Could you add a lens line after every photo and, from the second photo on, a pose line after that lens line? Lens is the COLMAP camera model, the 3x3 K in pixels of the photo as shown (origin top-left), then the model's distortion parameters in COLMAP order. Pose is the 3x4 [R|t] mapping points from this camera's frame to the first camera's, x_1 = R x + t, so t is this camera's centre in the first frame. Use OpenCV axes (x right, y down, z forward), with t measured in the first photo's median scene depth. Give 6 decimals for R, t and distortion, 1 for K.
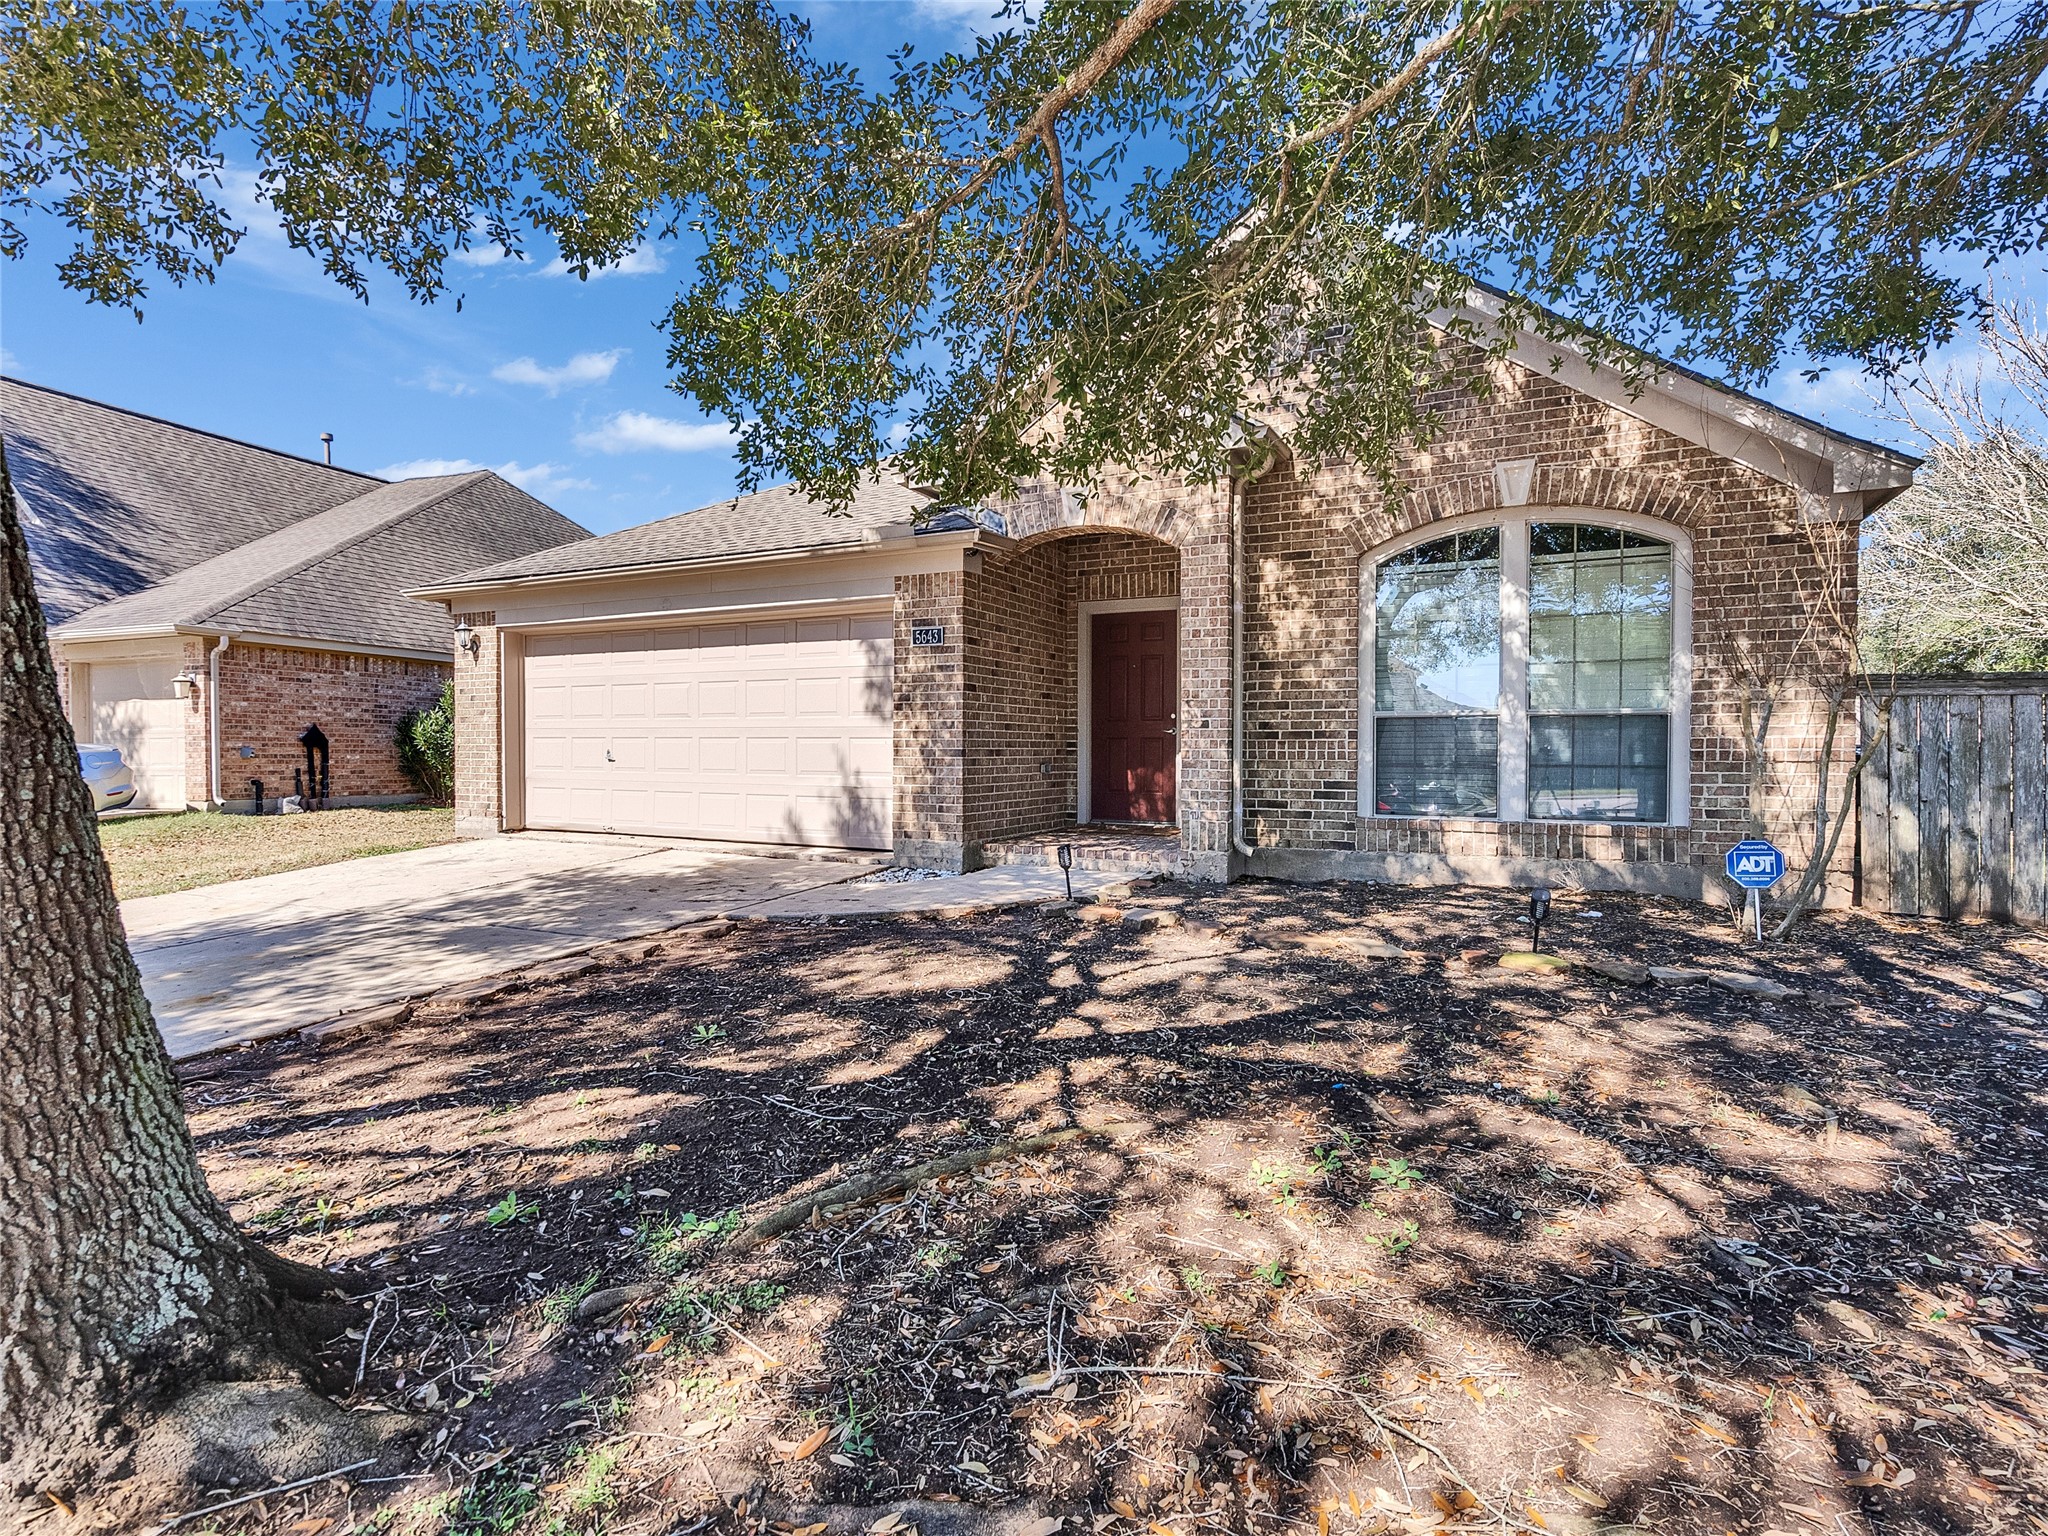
lens RADIAL K [[1044.4, 0, 1020.9], [0, 1044.4, 769.1], [0, 0, 1]] dist [-0.004844, 0.004463]
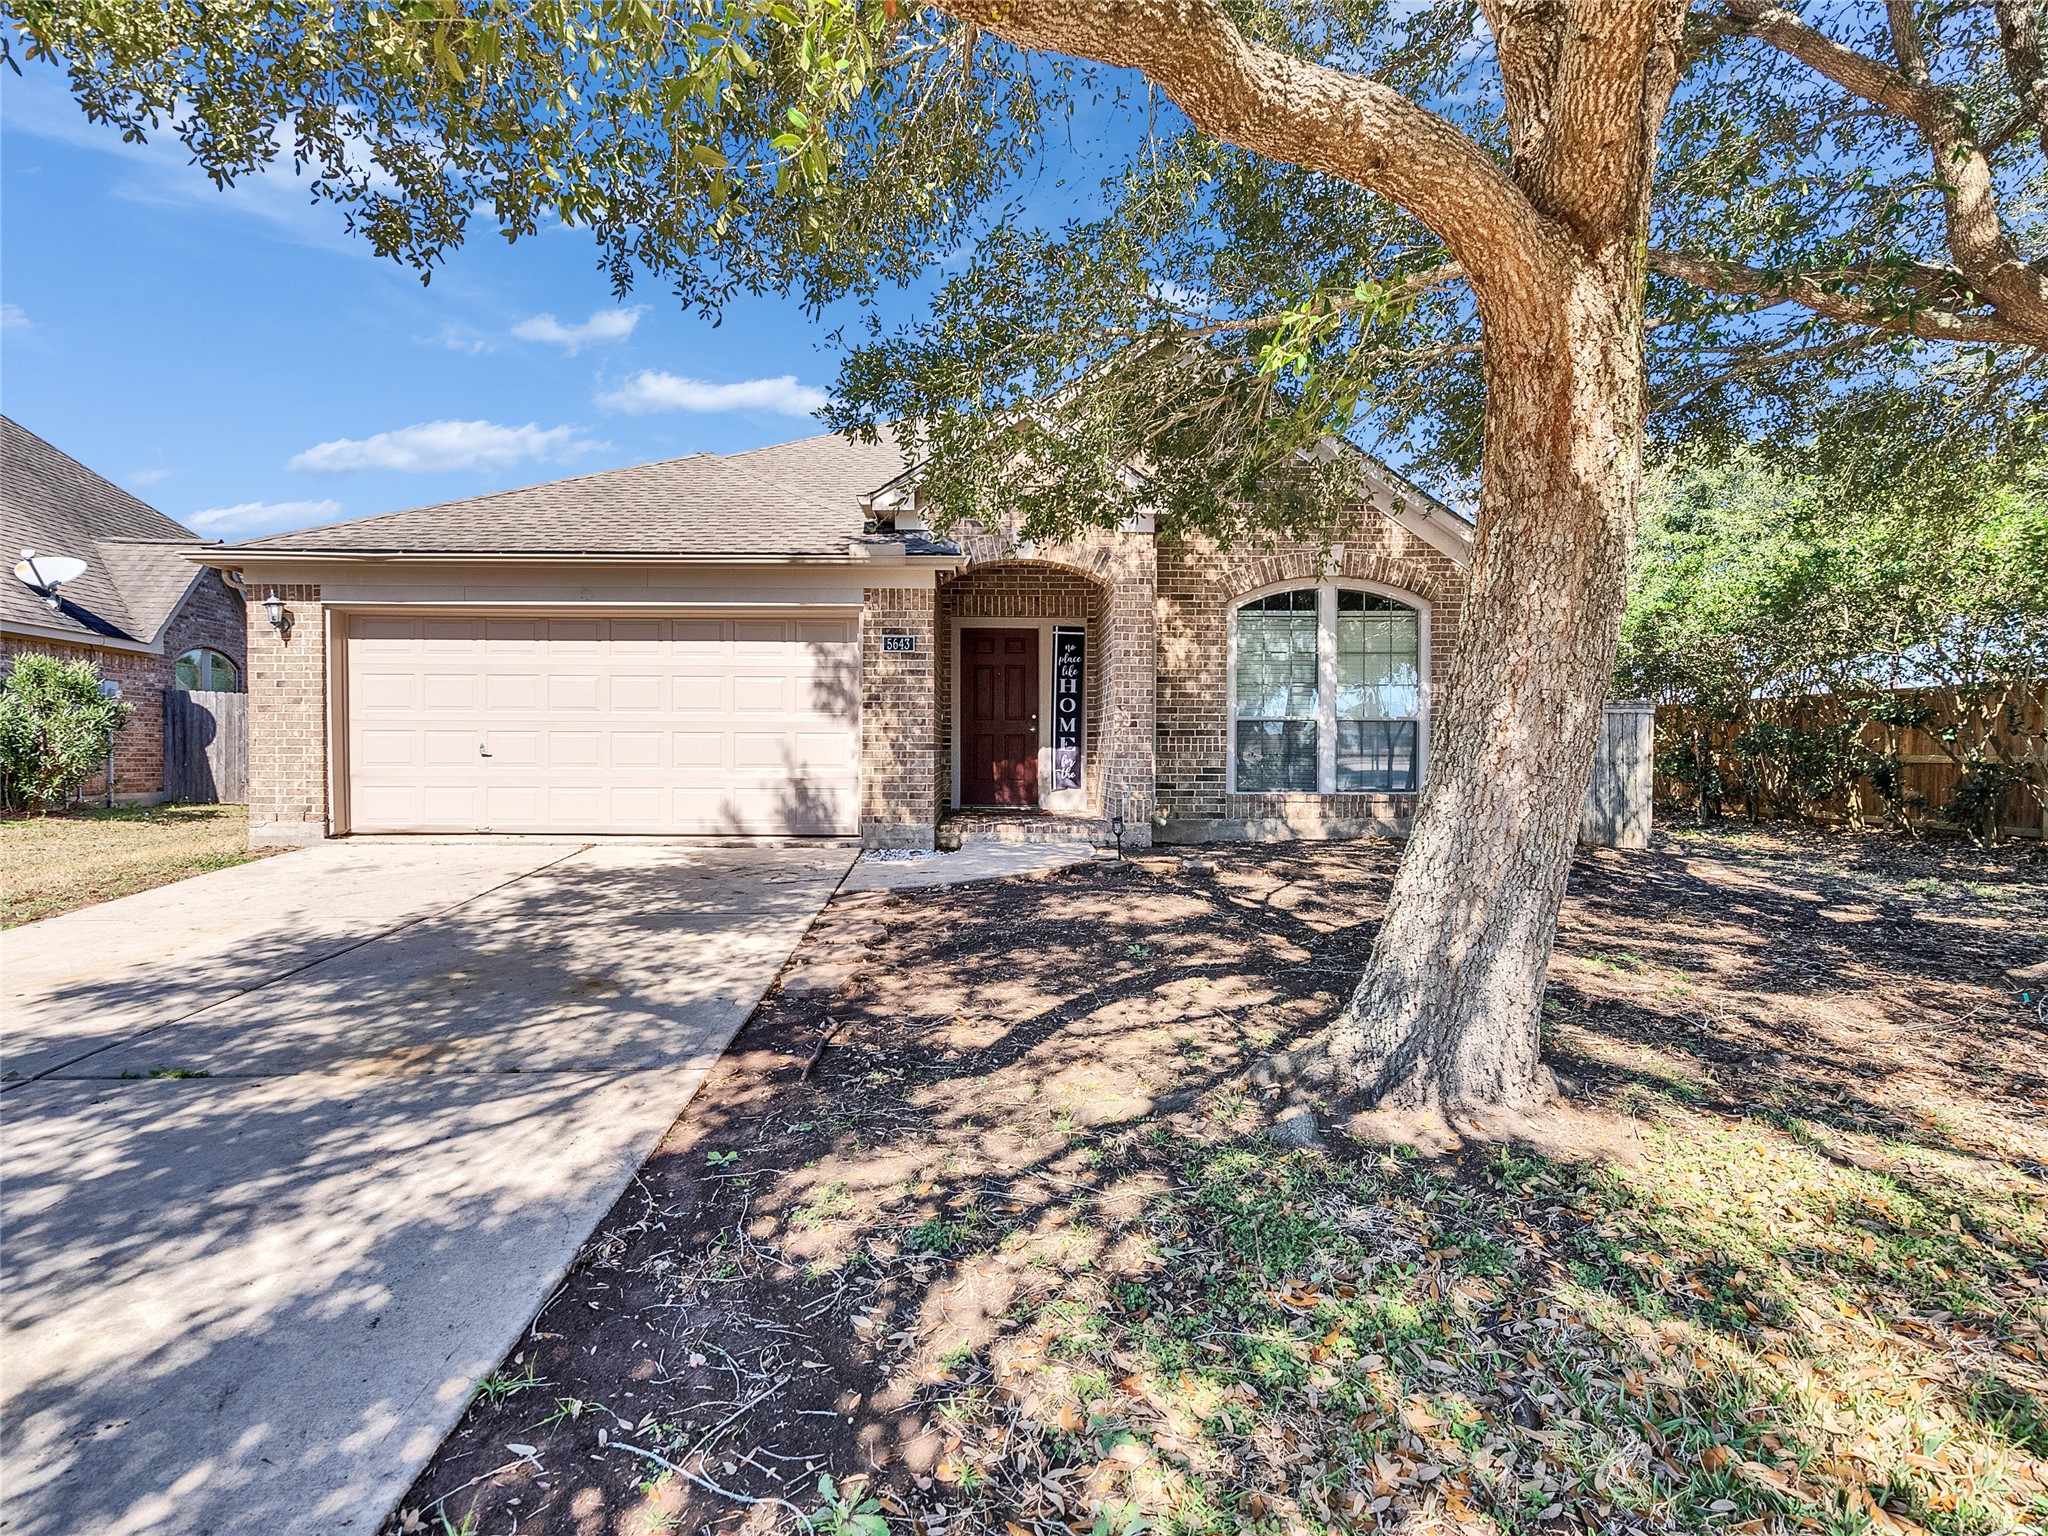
lens RADIAL K [[1044.4, 0, 1025.4], [0, 1044.4, 764.2], [0, 0, 1]] dist [-0.004844, 0.004463]
pose [[0.878702, -0.007989, 0.477304, -0.542710], [0.008800, 0.999961, 0.000536, 0.004244], [-0.477290, 0.003729, 0.878738, -0.064729]]
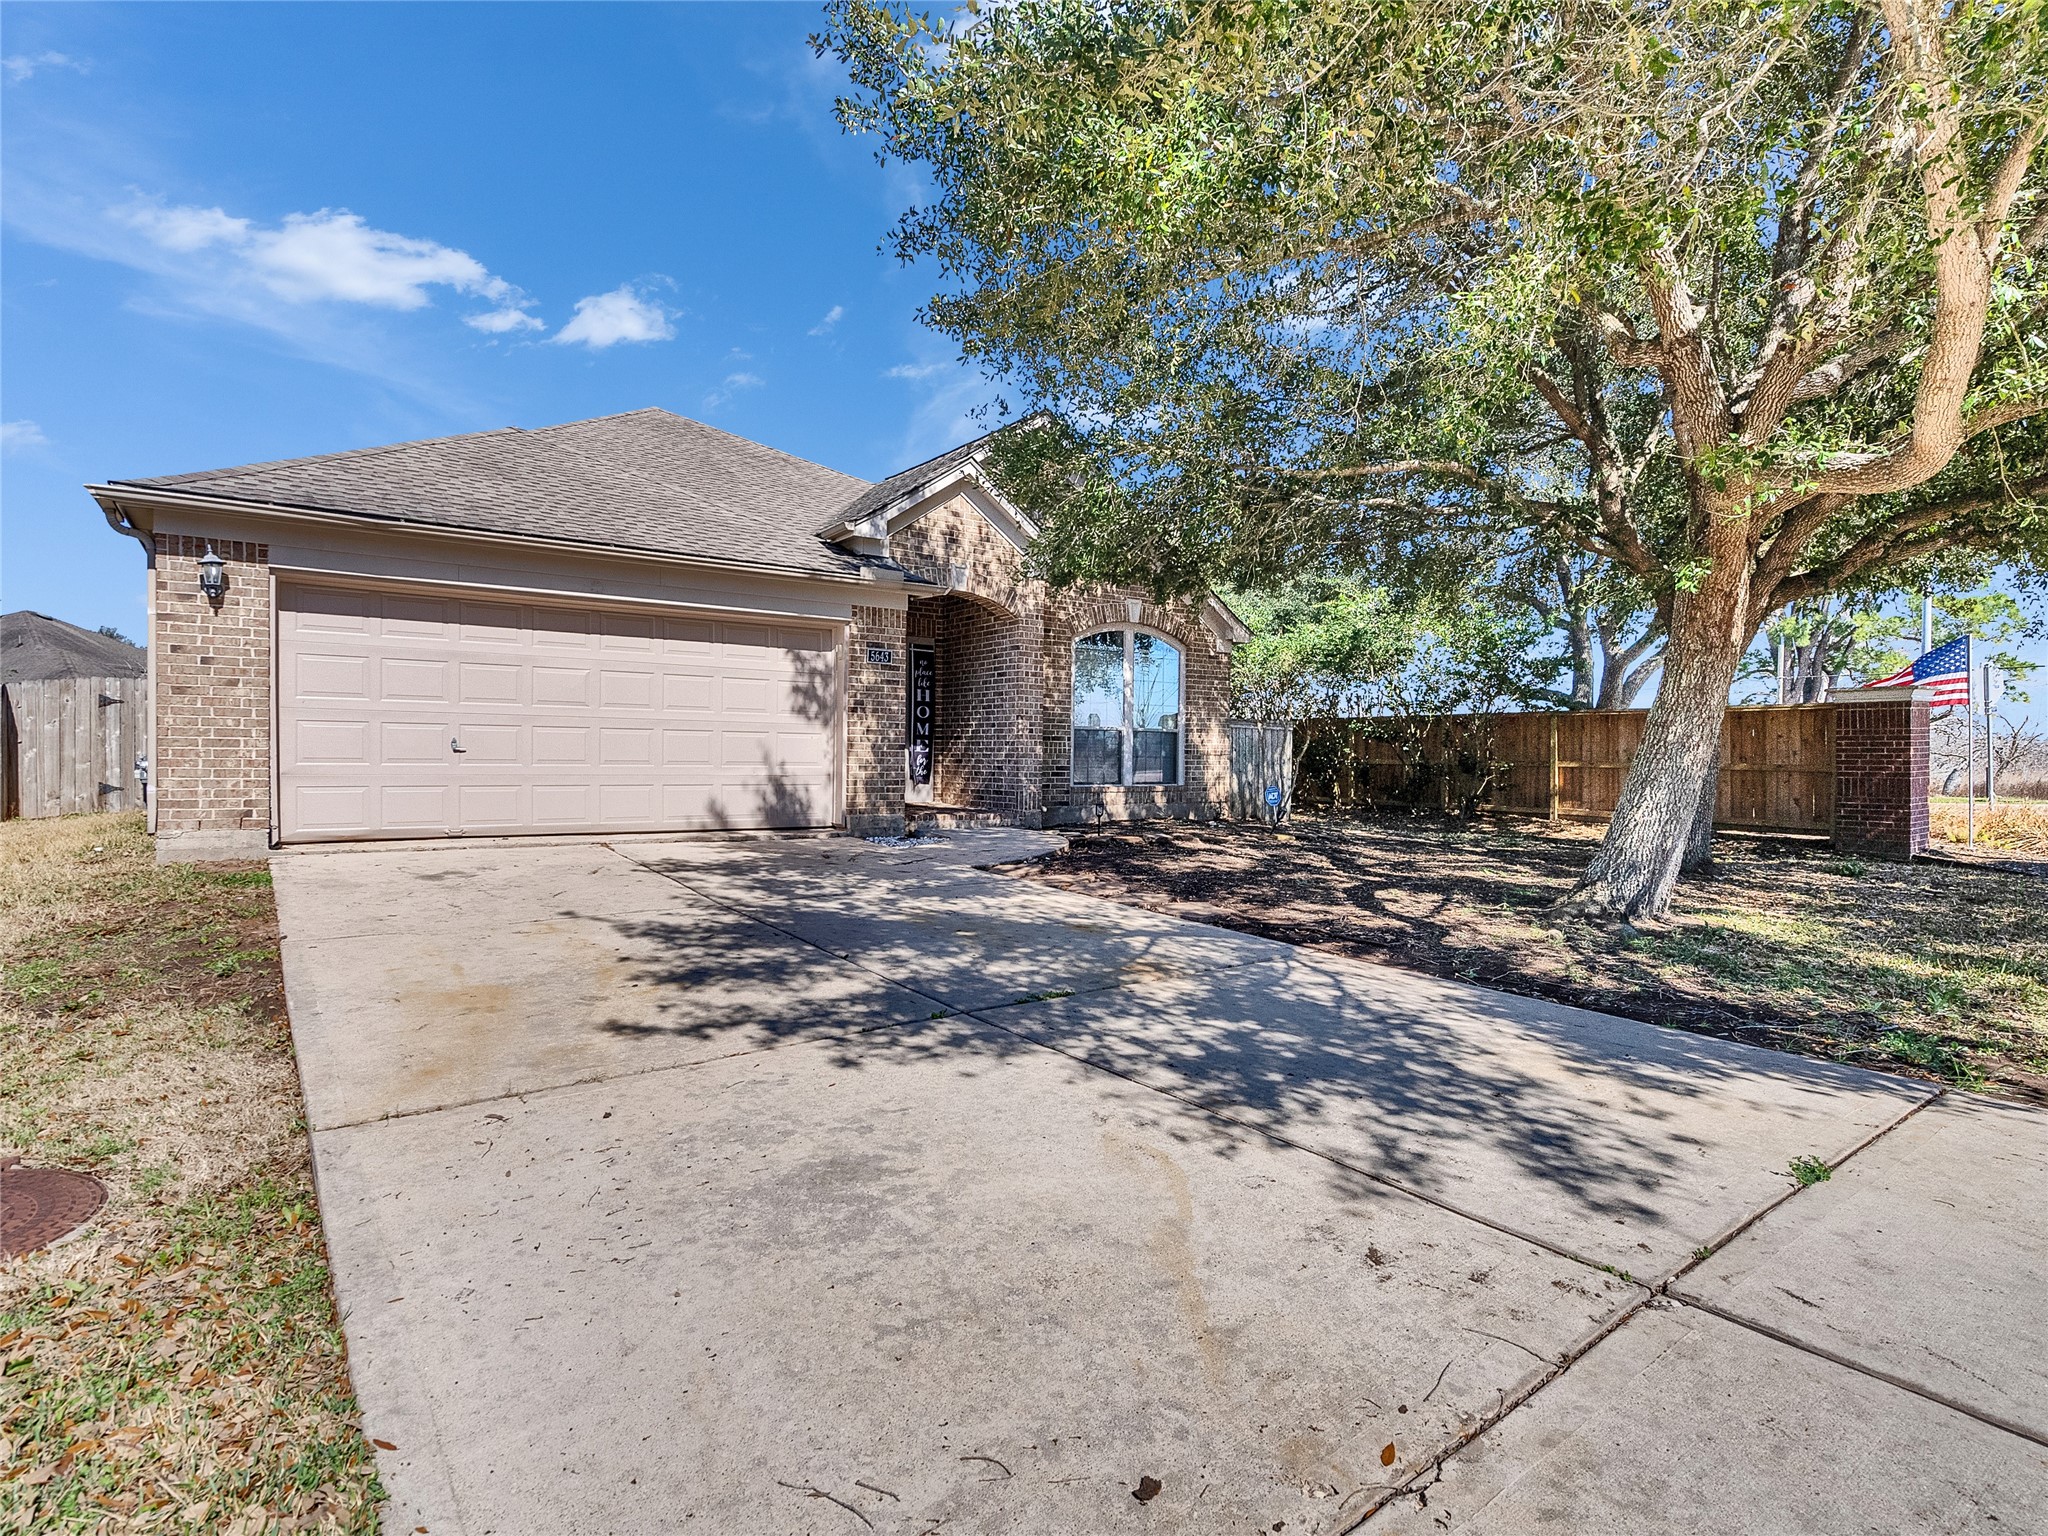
lens RADIAL K [[1044.4, 0, 1021.2], [0, 1044.4, 765.1], [0, 0, 1]] dist [-0.004844, 0.004463]
pose [[0.460406, -0.006145, 0.887687, -1.222072], [0.005671, 0.999976, 0.003981, 0.002200], [-0.887690, 0.003201, 0.460430, 0.270285]]
